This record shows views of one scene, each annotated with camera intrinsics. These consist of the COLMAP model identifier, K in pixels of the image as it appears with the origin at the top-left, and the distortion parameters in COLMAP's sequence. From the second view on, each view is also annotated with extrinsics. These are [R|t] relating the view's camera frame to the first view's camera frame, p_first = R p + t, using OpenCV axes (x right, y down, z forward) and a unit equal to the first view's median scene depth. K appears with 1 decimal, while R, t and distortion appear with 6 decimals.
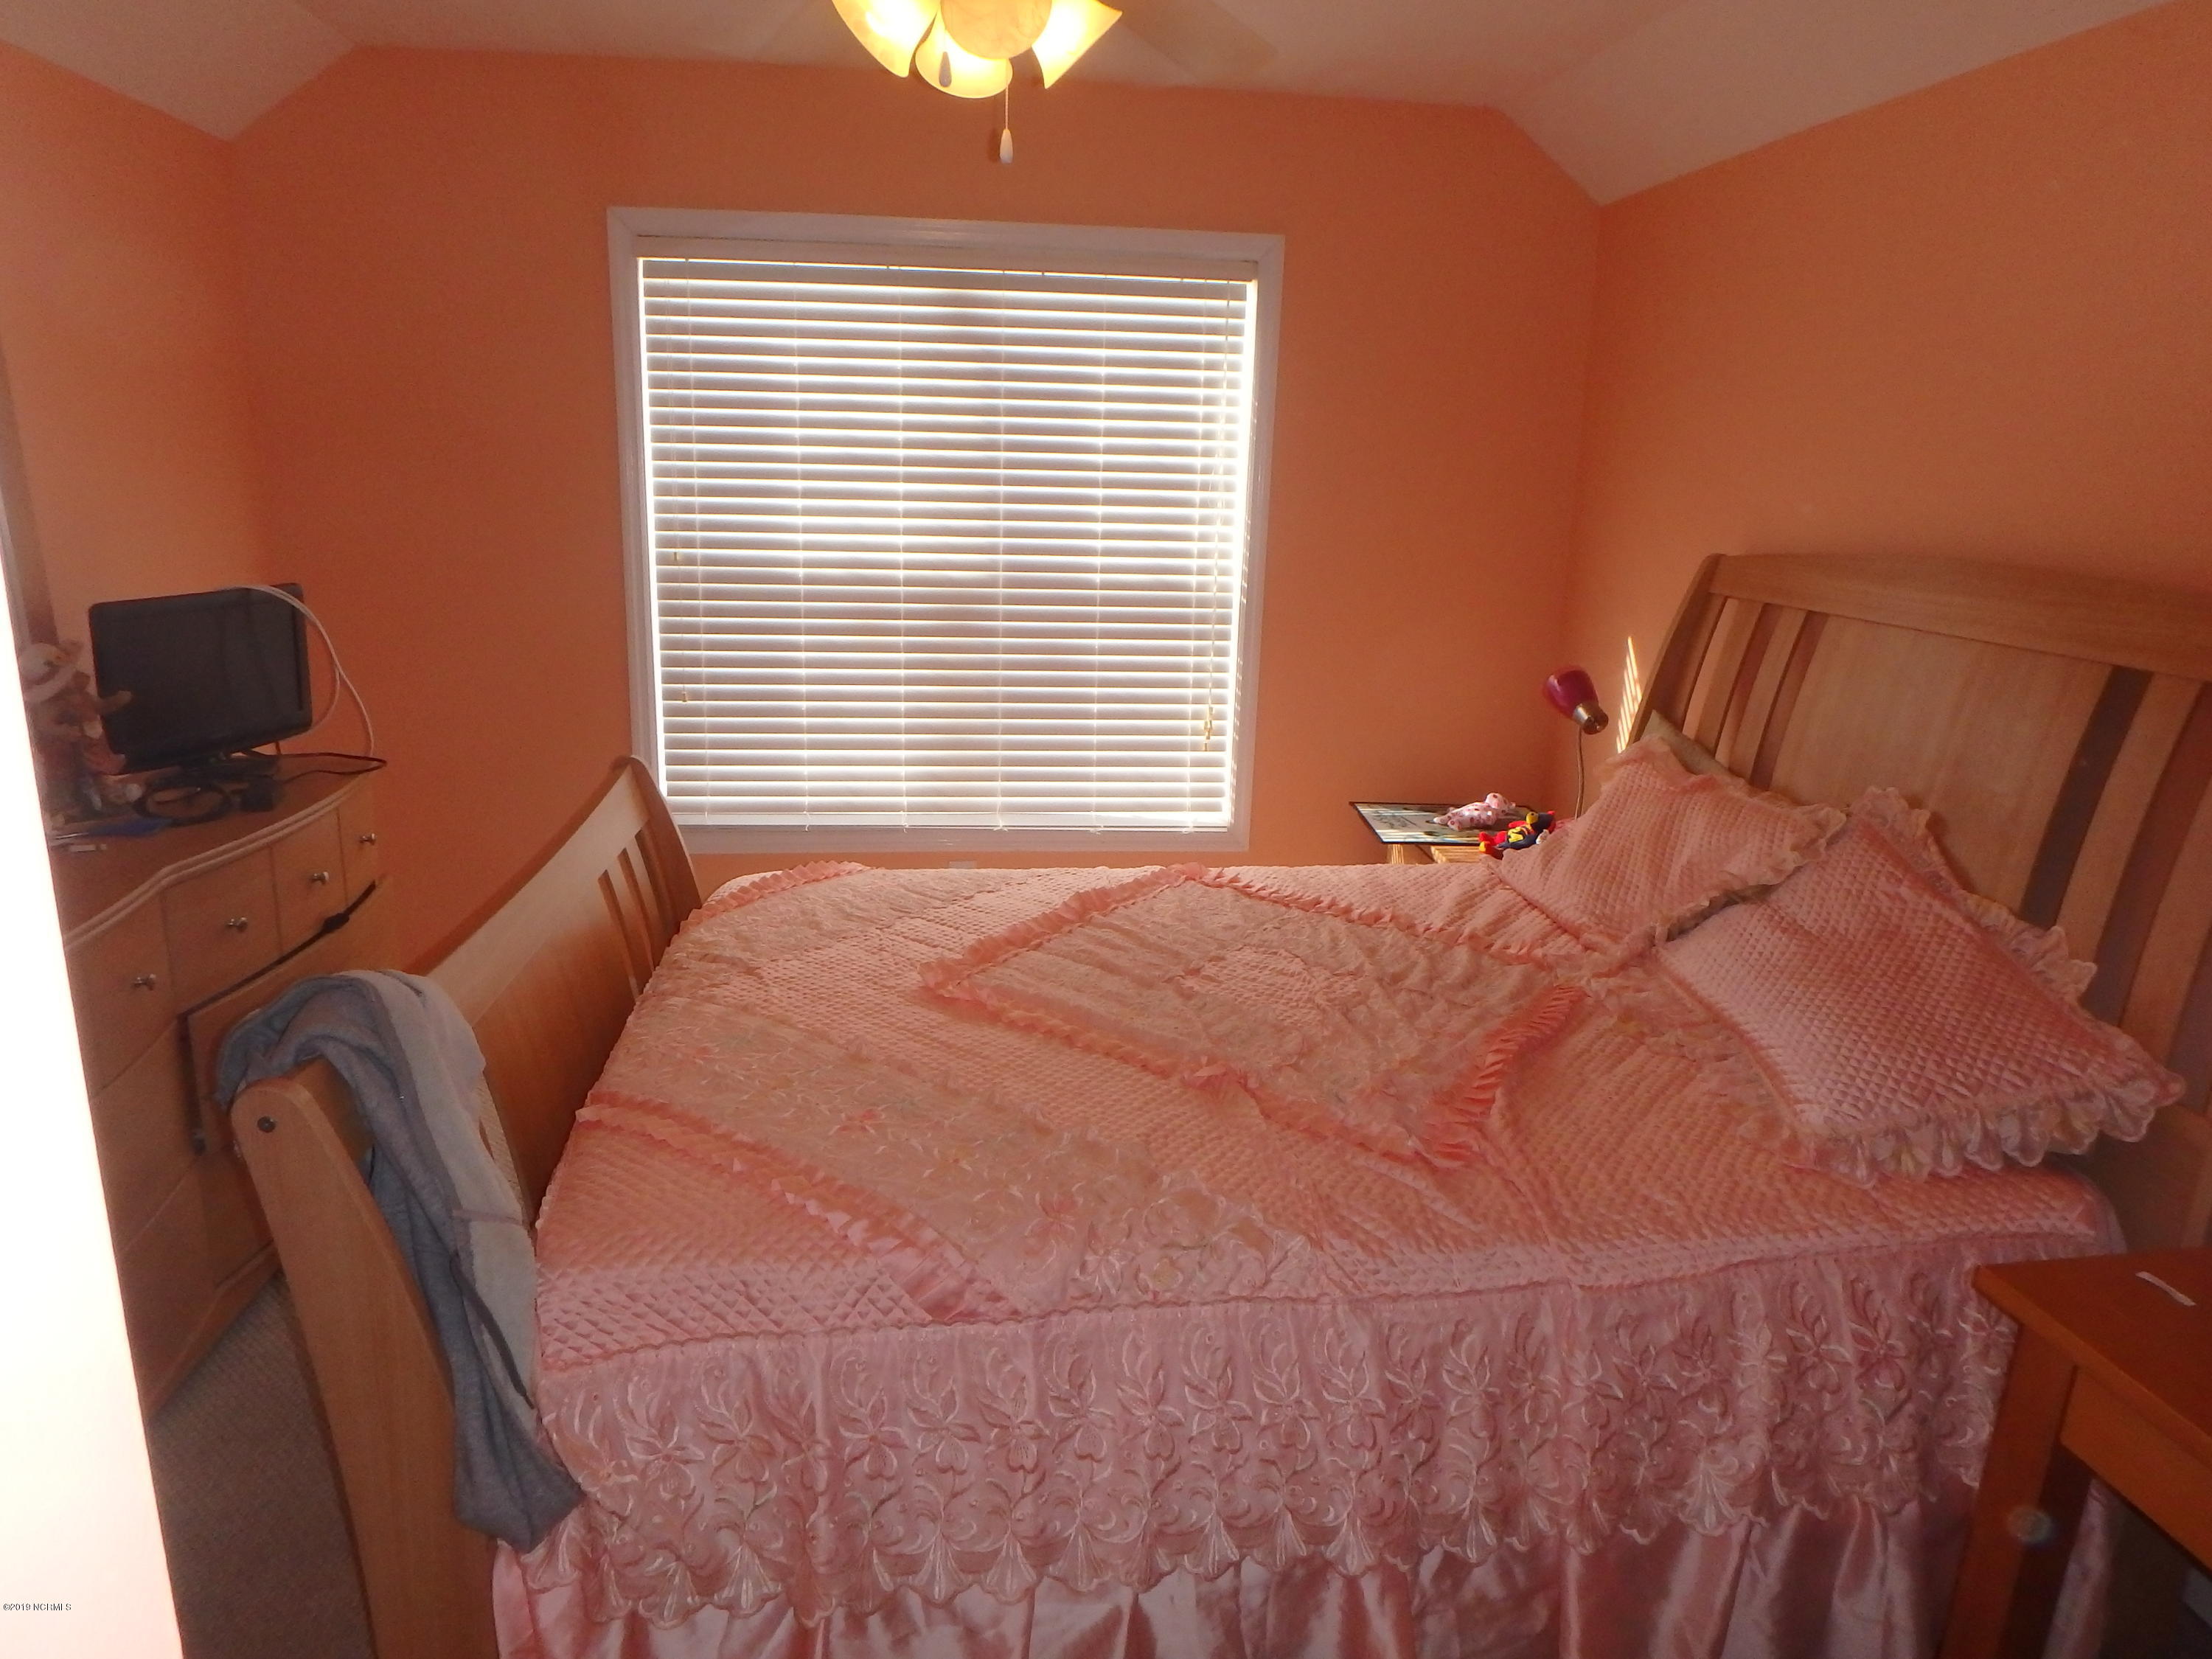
lens RADIAL K [[1355.6, 0, 1091.8], [0, 1355.6, 789.9], [0, 0, 1]] dist [-0.020655, -0.020154]
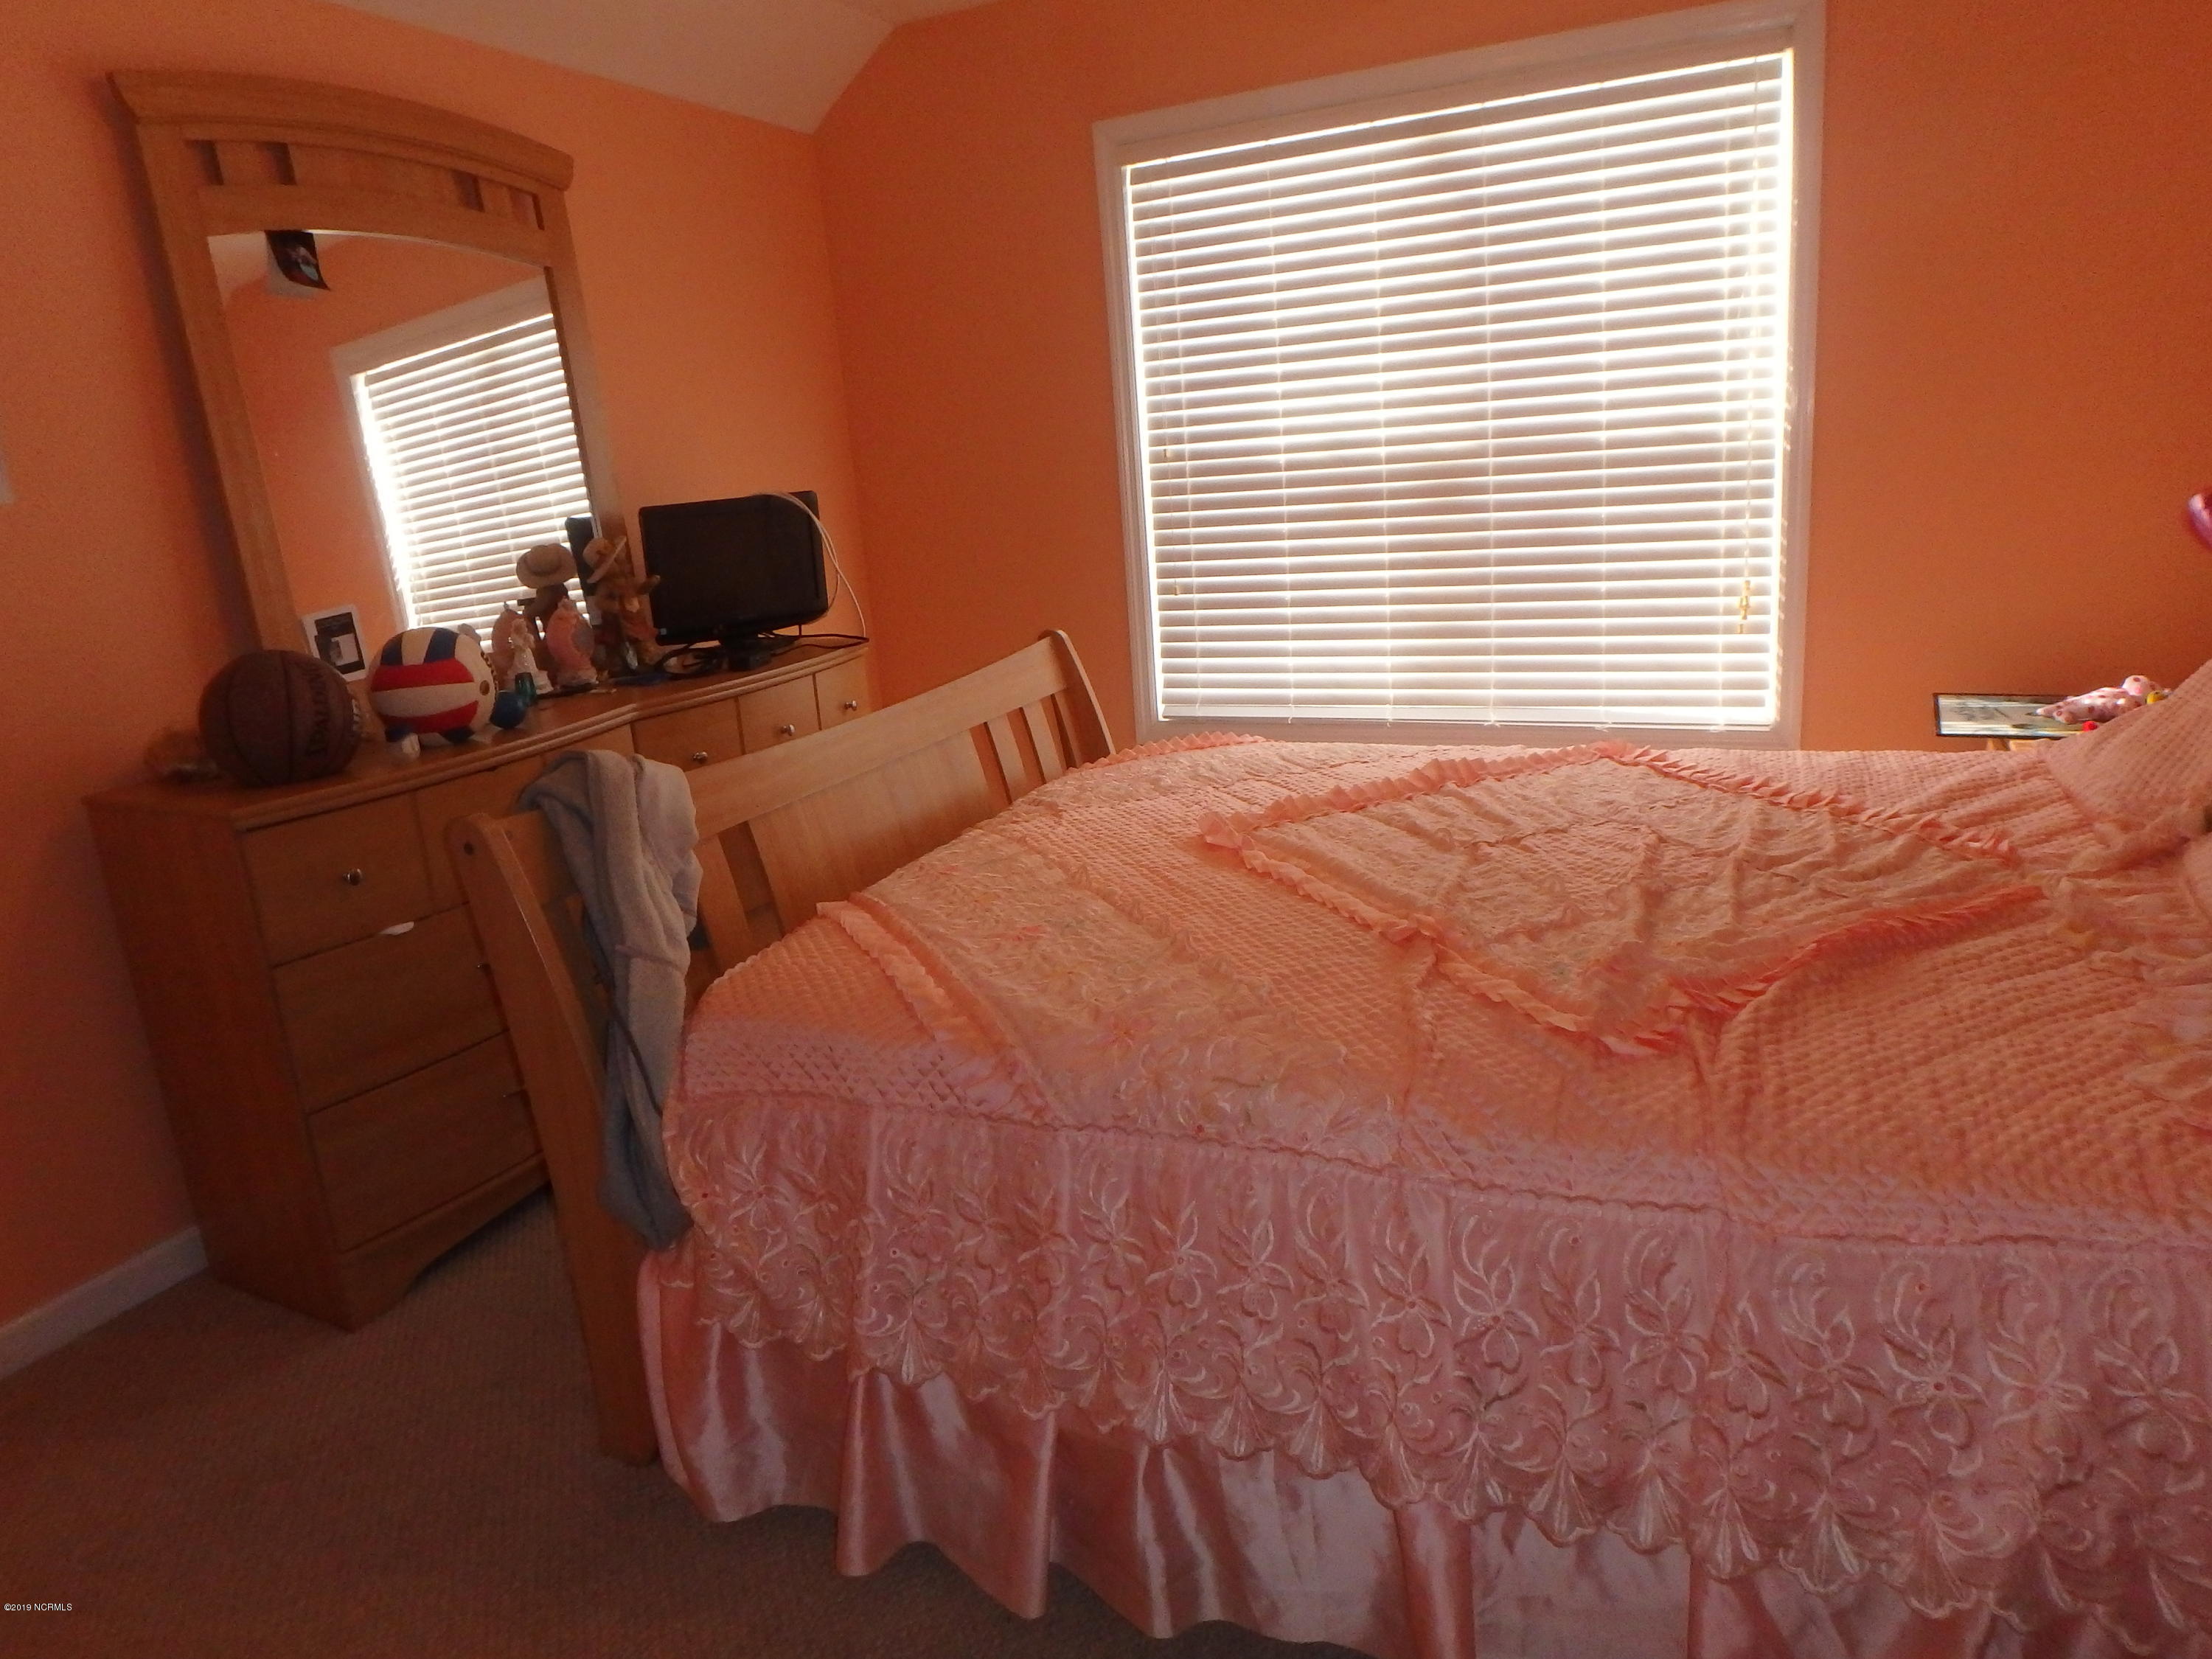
lens RADIAL K [[1366.1, 0, 1108.8], [0, 1366.1, 784.5], [0, 0, 1]] dist [-0.043075, 0.003029]
pose [[0.848497, 0.028293, -0.528443, 0.212074], [-0.019461, 0.999563, 0.022270, 0.057554], [0.528842, -0.008613, 0.848677, 0.093155]]
